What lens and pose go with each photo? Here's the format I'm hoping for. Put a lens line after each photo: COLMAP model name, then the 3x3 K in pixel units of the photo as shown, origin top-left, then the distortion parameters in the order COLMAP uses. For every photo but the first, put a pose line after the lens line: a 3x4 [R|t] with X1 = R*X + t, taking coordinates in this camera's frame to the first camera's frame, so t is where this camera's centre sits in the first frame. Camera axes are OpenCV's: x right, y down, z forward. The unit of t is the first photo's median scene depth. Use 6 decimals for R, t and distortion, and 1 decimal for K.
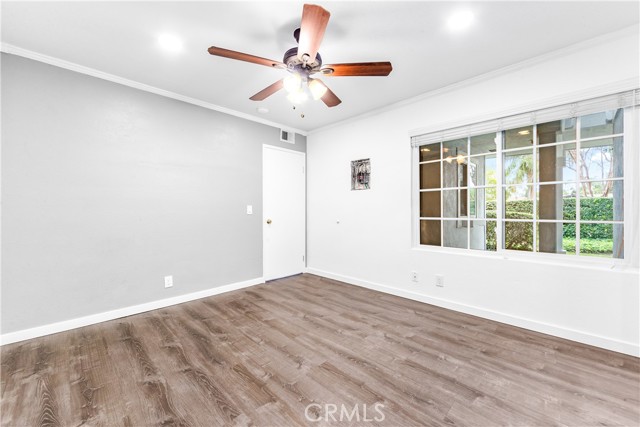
lens RADIAL K [[247.4, 0, 322.4], [0, 247.4, 205.6], [0, 0, 1]] dist [-0.001469, -0.000201]
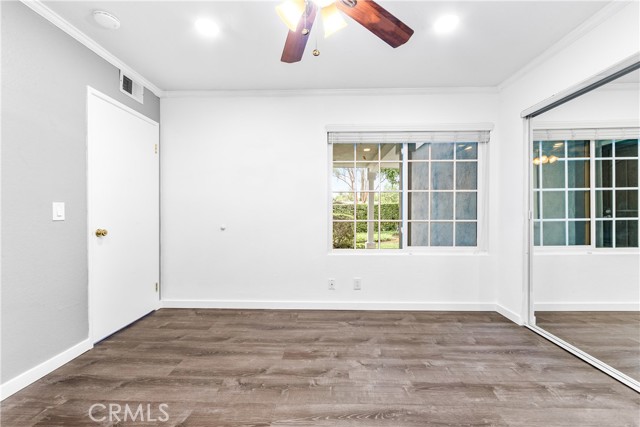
lens RADIAL K [[252.7, 0, 319.6], [0, 252.7, 211.1], [0, 0, 1]] dist [-0.001095, -0.000109]
pose [[0.737021, 0.004102, 0.675858, -0.319479], [-0.013838, 0.999864, 0.009023, 0.006578], [-0.675728, -0.016003, 0.736977, 0.360694]]
